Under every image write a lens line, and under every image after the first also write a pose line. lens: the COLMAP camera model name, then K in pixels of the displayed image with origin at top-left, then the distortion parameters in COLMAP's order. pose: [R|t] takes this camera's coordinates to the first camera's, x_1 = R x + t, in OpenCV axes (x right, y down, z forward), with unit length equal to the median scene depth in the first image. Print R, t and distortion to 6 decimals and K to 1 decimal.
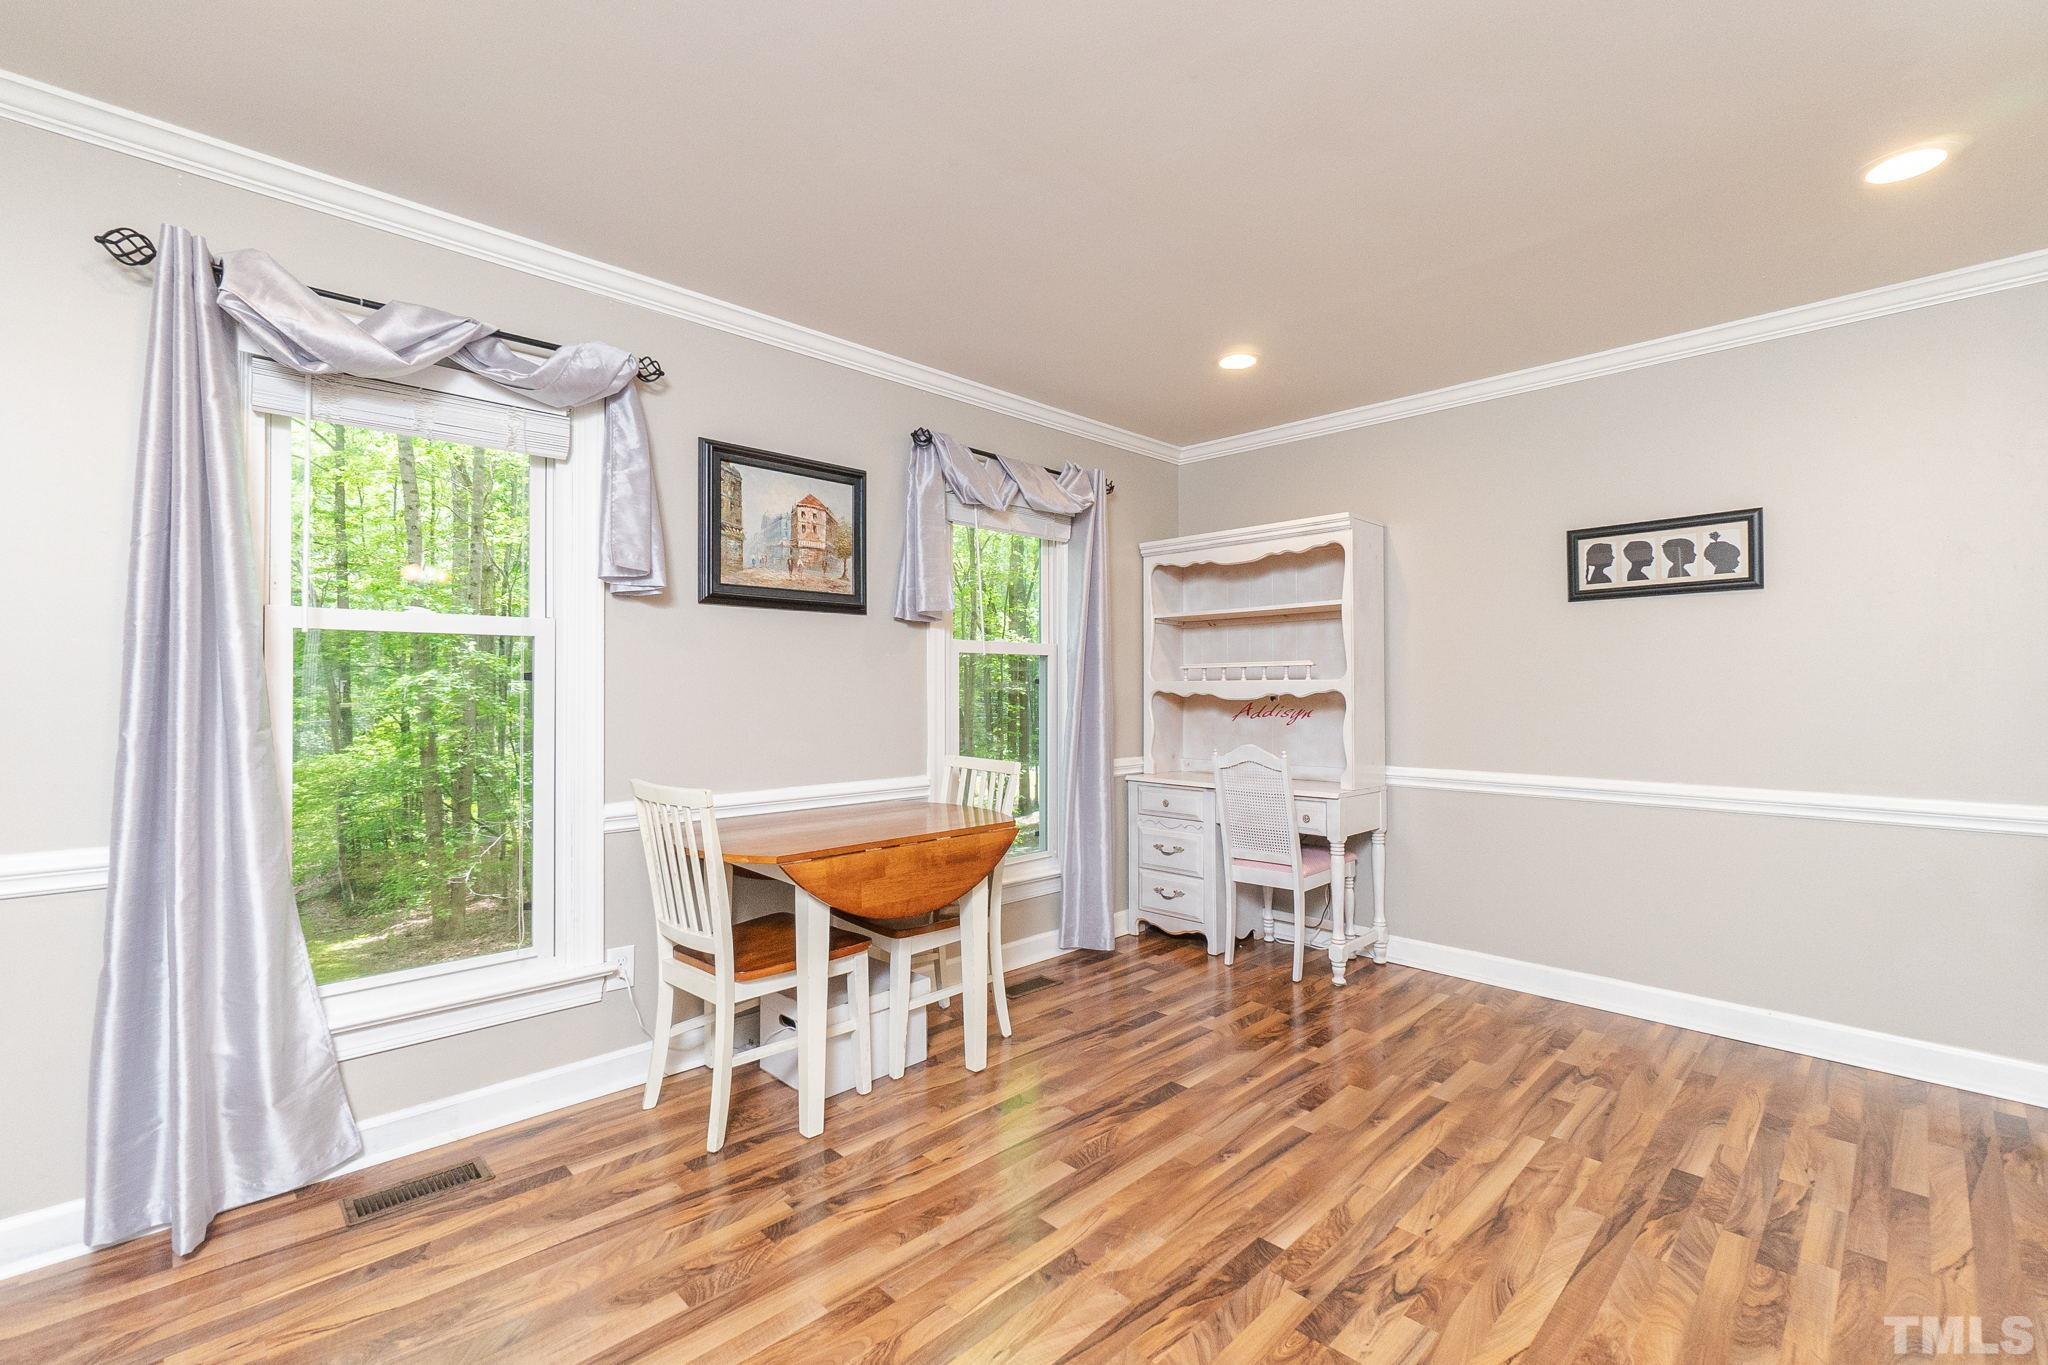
lens RADIAL K [[881.0, 0, 1024.0], [0, 881.0, 682.5], [0, 0, 1]] dist [-0.002373, 0.000119]
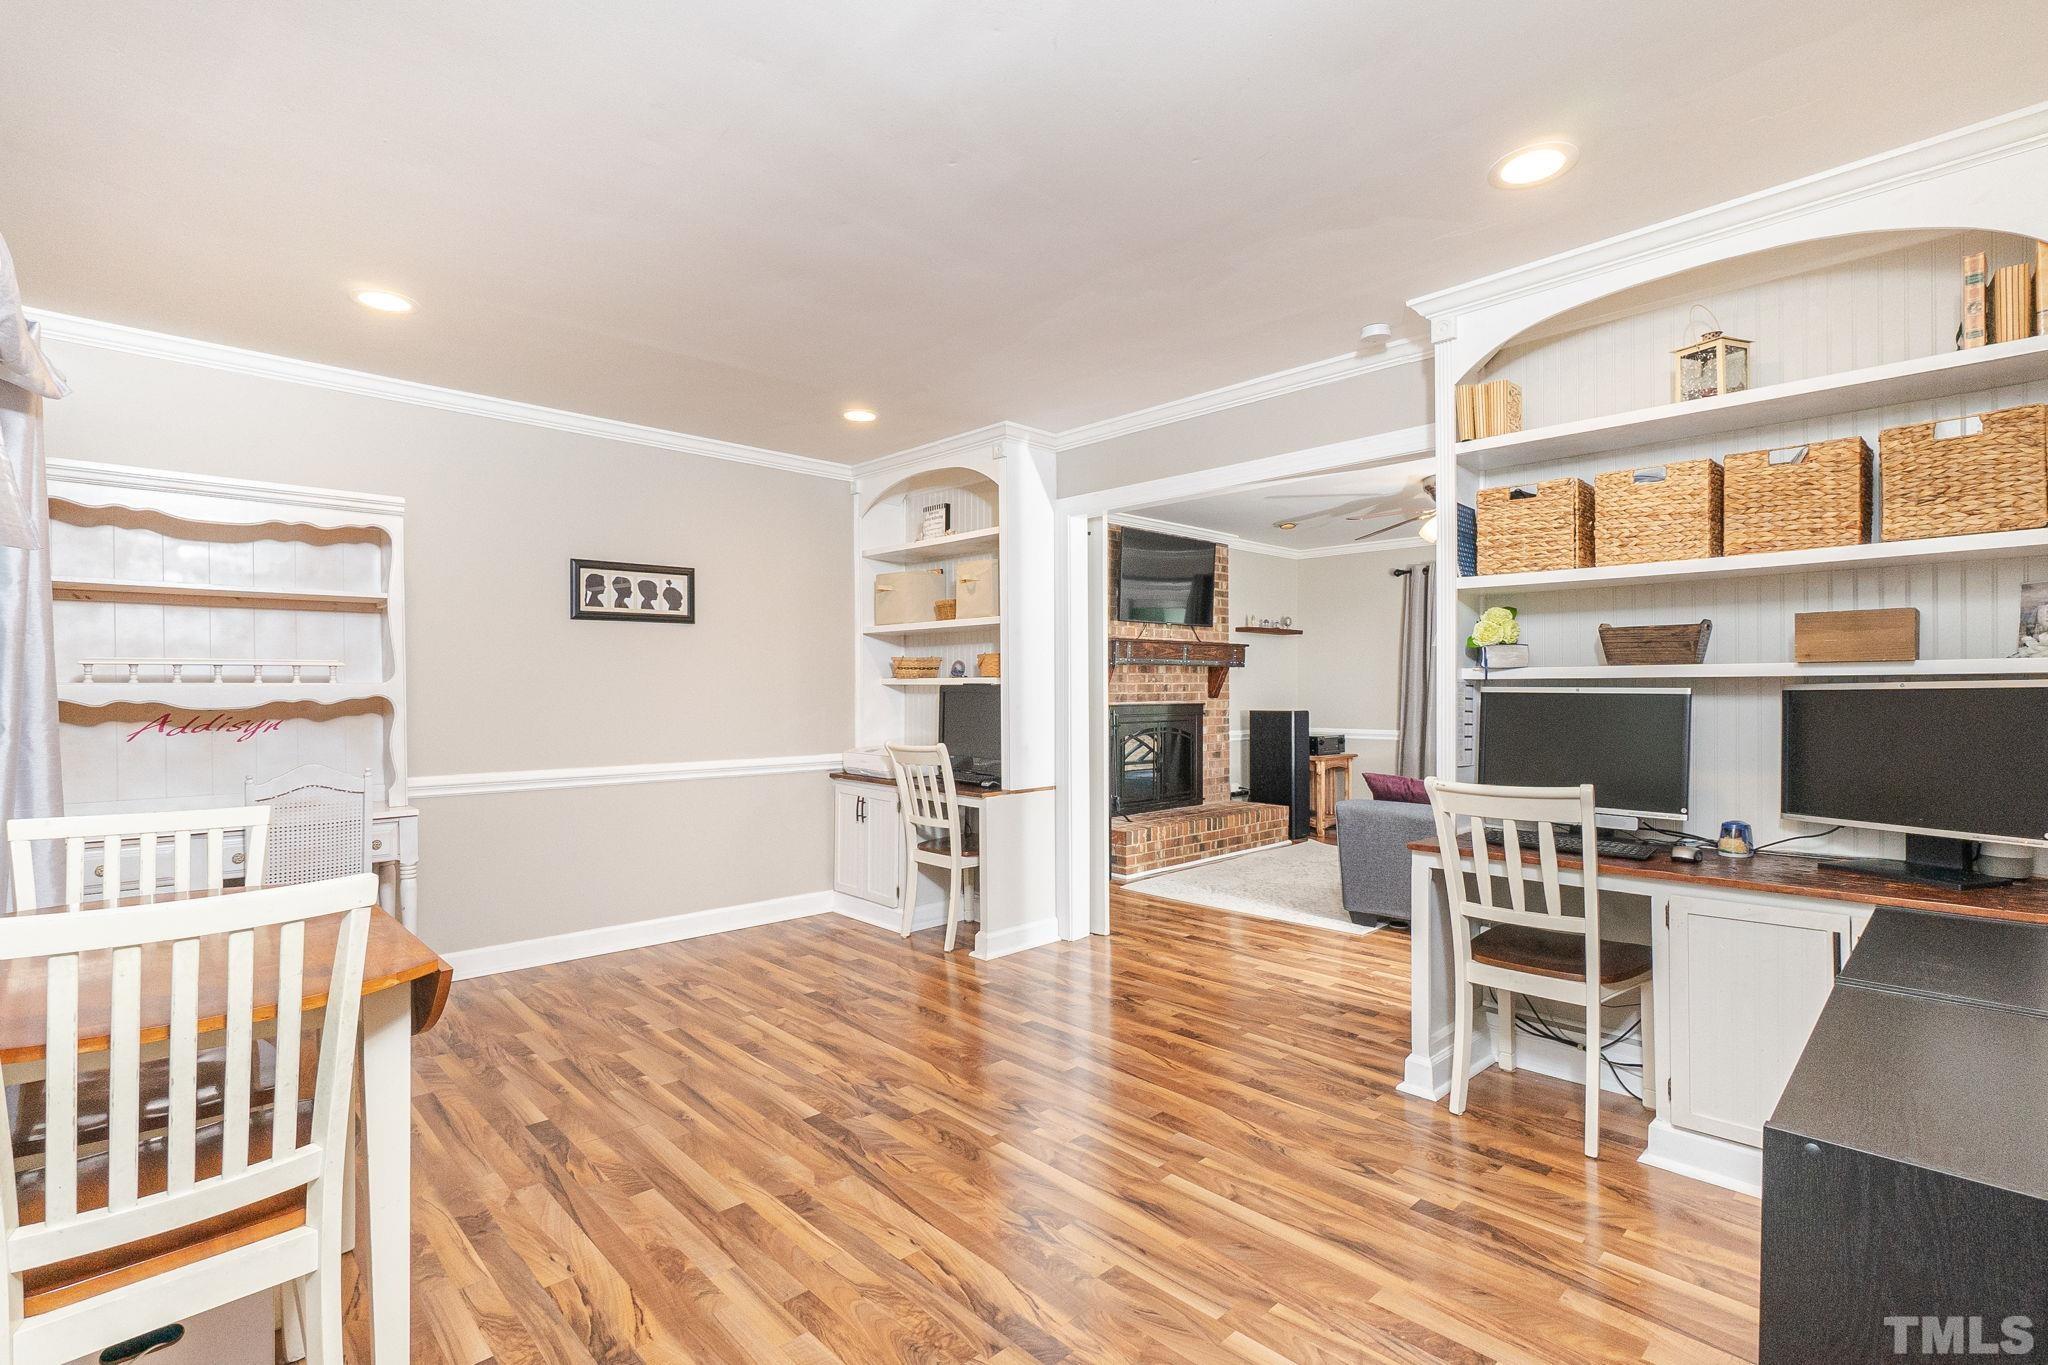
lens RADIAL K [[955.0, 0, 1023.7], [0, 955.0, 687.9], [0, 0, 1]] dist [0.000010, 0.000052]
pose [[0.019142, 0.004516, 0.999807, -0.748430], [-0.003677, 0.999983, -0.004446, 0.003940], [-0.999810, -0.003591, 0.019158, 0.435452]]
